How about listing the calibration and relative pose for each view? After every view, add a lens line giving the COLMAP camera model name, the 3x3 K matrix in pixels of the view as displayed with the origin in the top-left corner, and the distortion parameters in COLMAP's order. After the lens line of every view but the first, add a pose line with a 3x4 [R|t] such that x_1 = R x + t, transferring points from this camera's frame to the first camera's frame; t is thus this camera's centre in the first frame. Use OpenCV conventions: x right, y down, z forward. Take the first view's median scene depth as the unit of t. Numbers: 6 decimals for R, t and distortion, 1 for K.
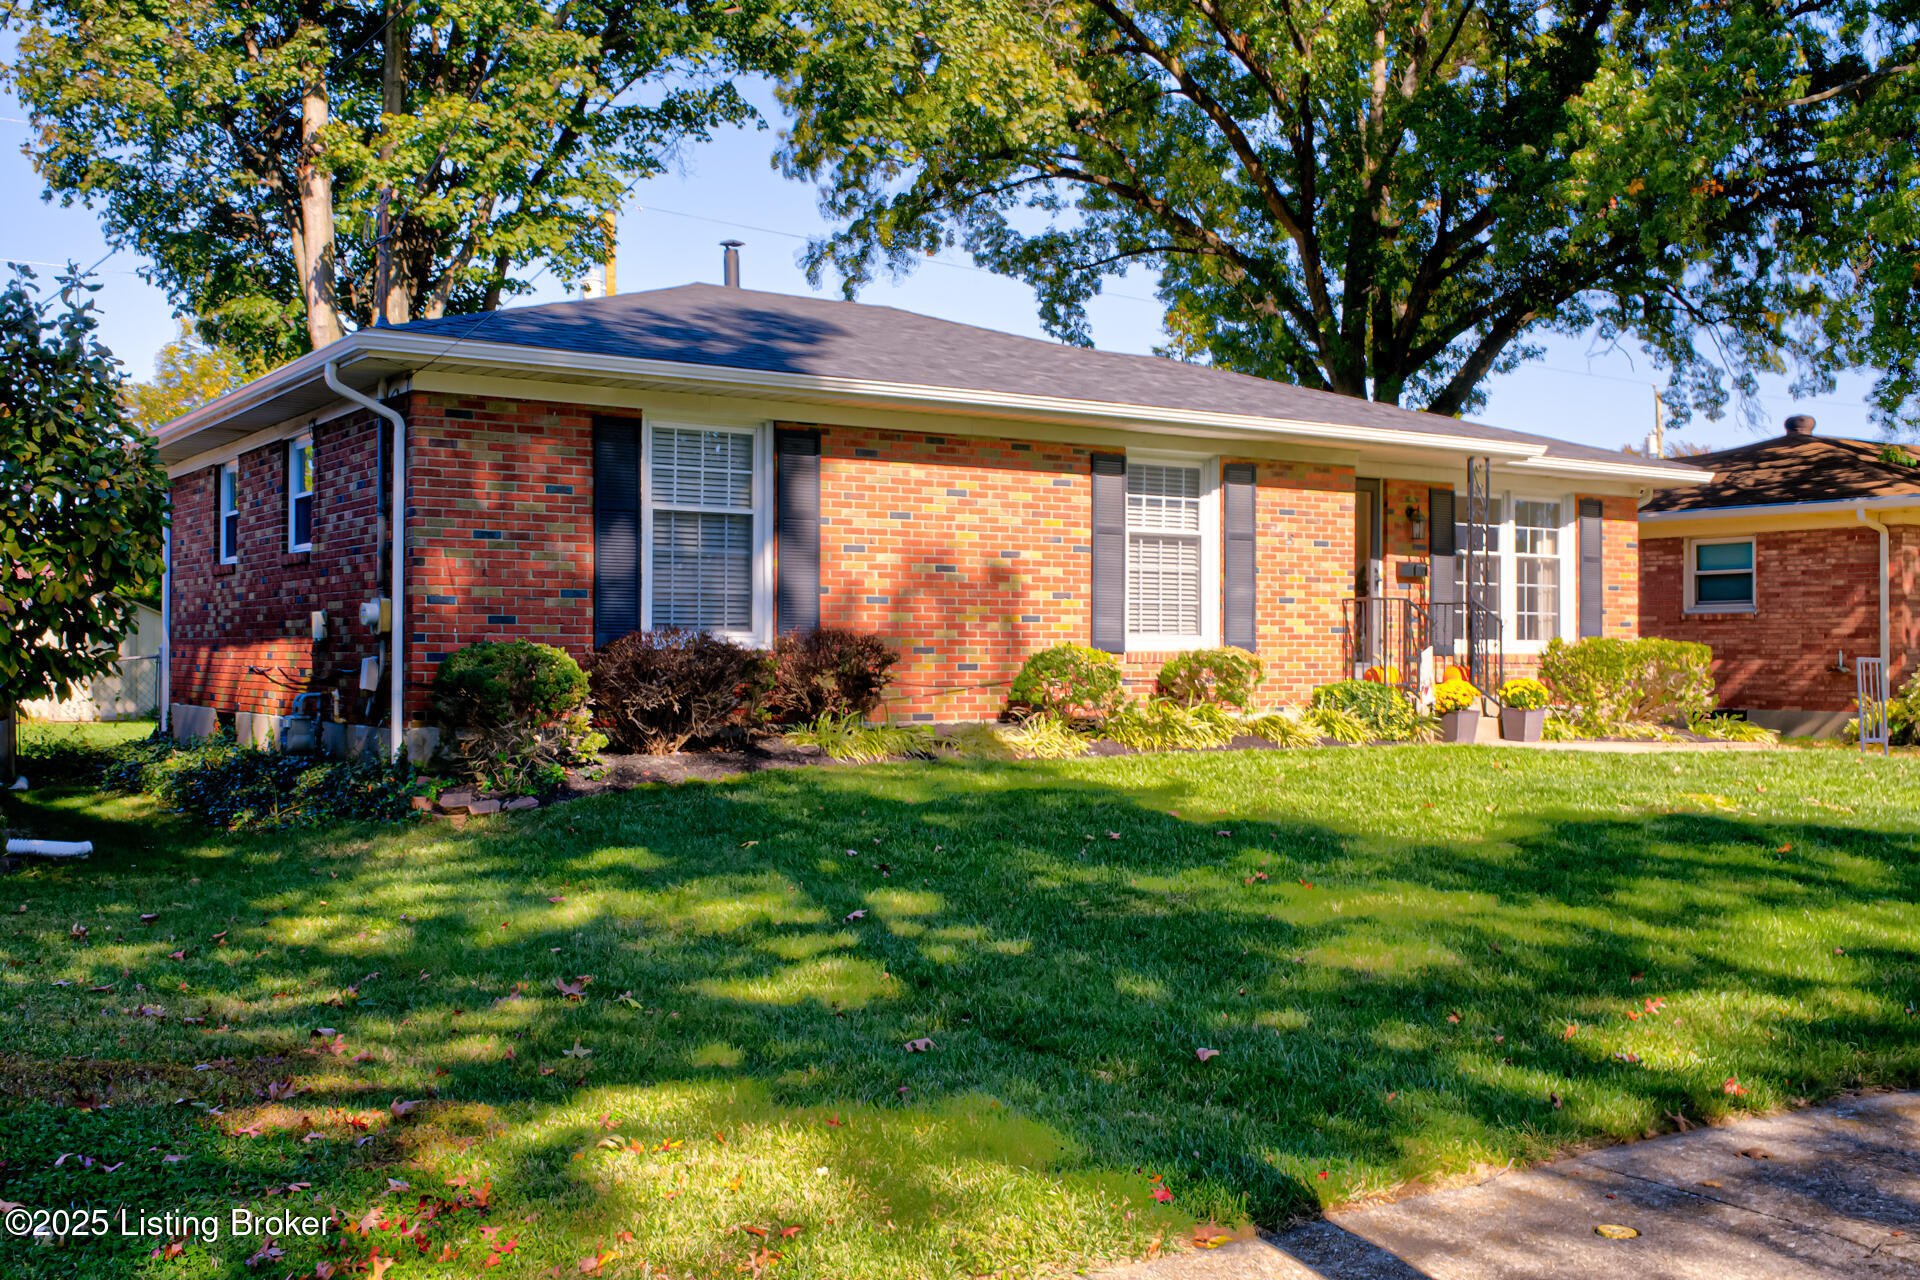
lens RADIAL K [[1889.7, 0, 964.7], [0, 1889.7, 639.9], [0, 0, 1]] dist [0.027399, 0.000000]
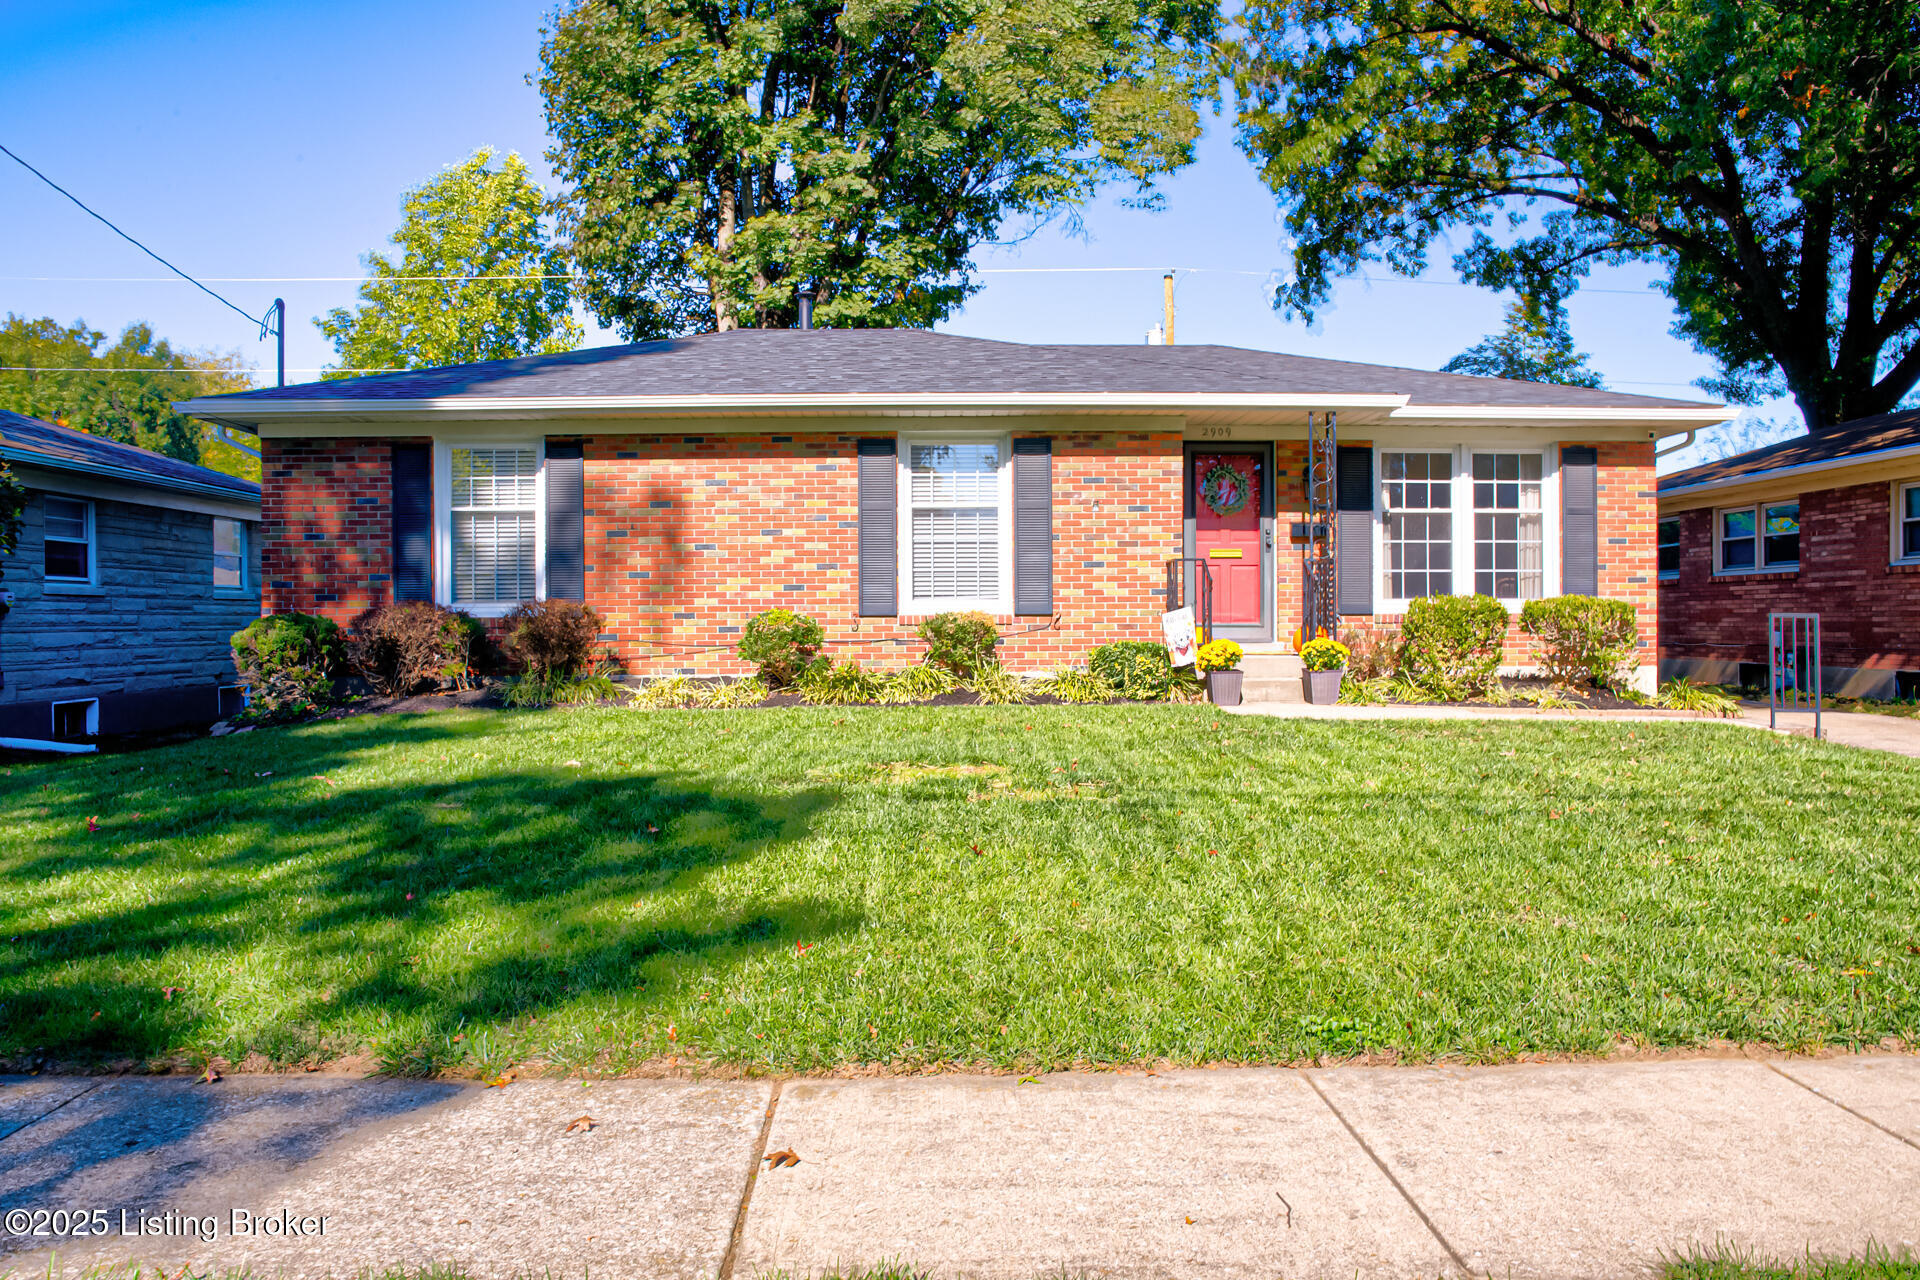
lens RADIAL K [[1411.2, 0, 957.6], [0, 1411.2, 636.4], [0, 0, 1]] dist [-0.072947, 0.008718]
pose [[0.840551, -0.003960, -0.541718, 0.521142], [0.012989, 0.999833, 0.012845, 0.007868], [0.541577, -0.017833, 0.840462, 0.298219]]
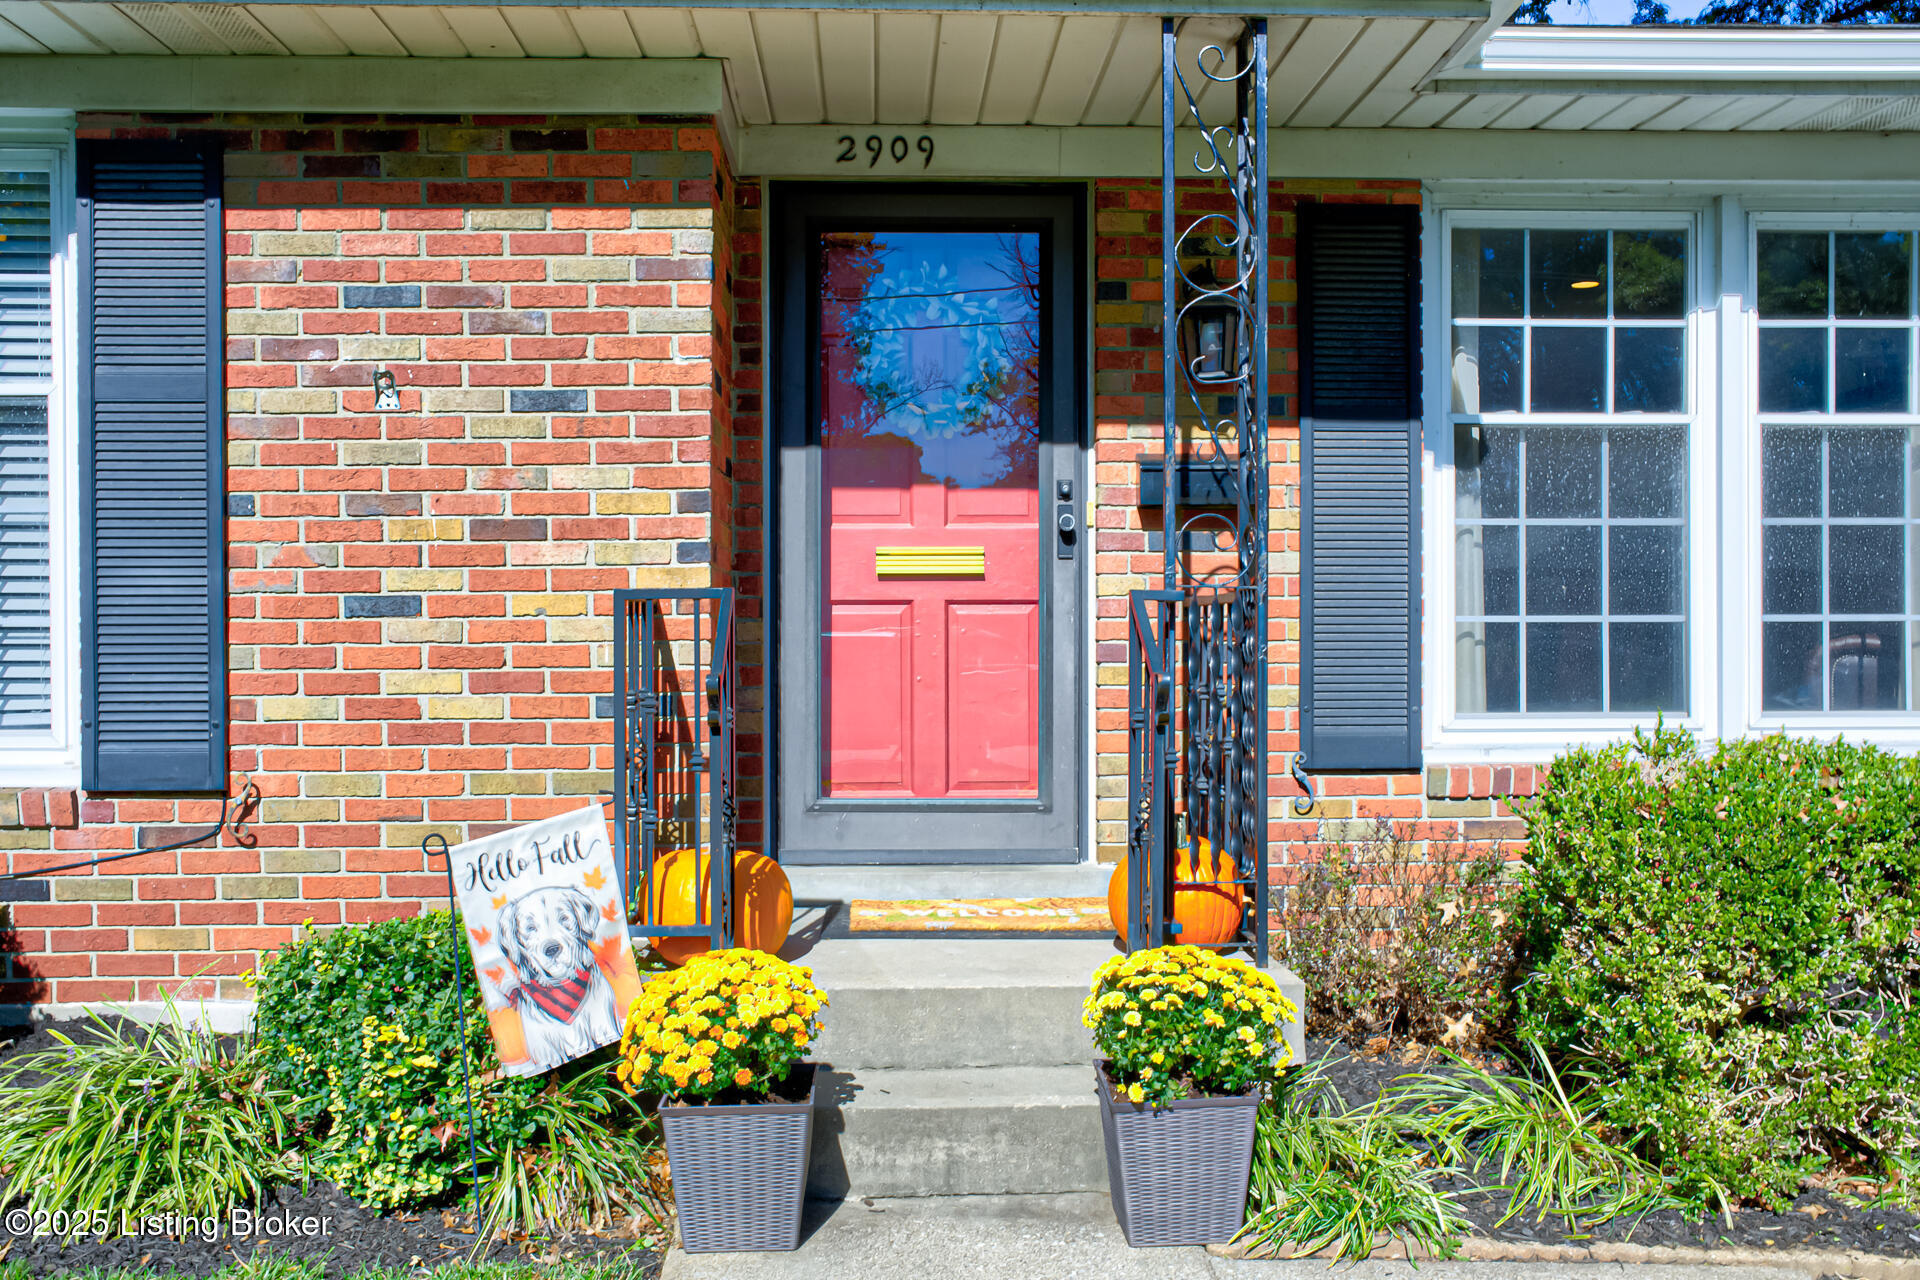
lens RADIAL K [[1822.3, 0, 958.1], [0, 1822.3, 646.8], [0, 0, 1]] dist [0.002733, 0.000000]
pose [[0.848242, -0.004666, -0.529588, 0.383063], [0.011898, 0.999877, 0.010246, -0.016199], [0.529475, -0.014992, 0.848193, 0.800472]]
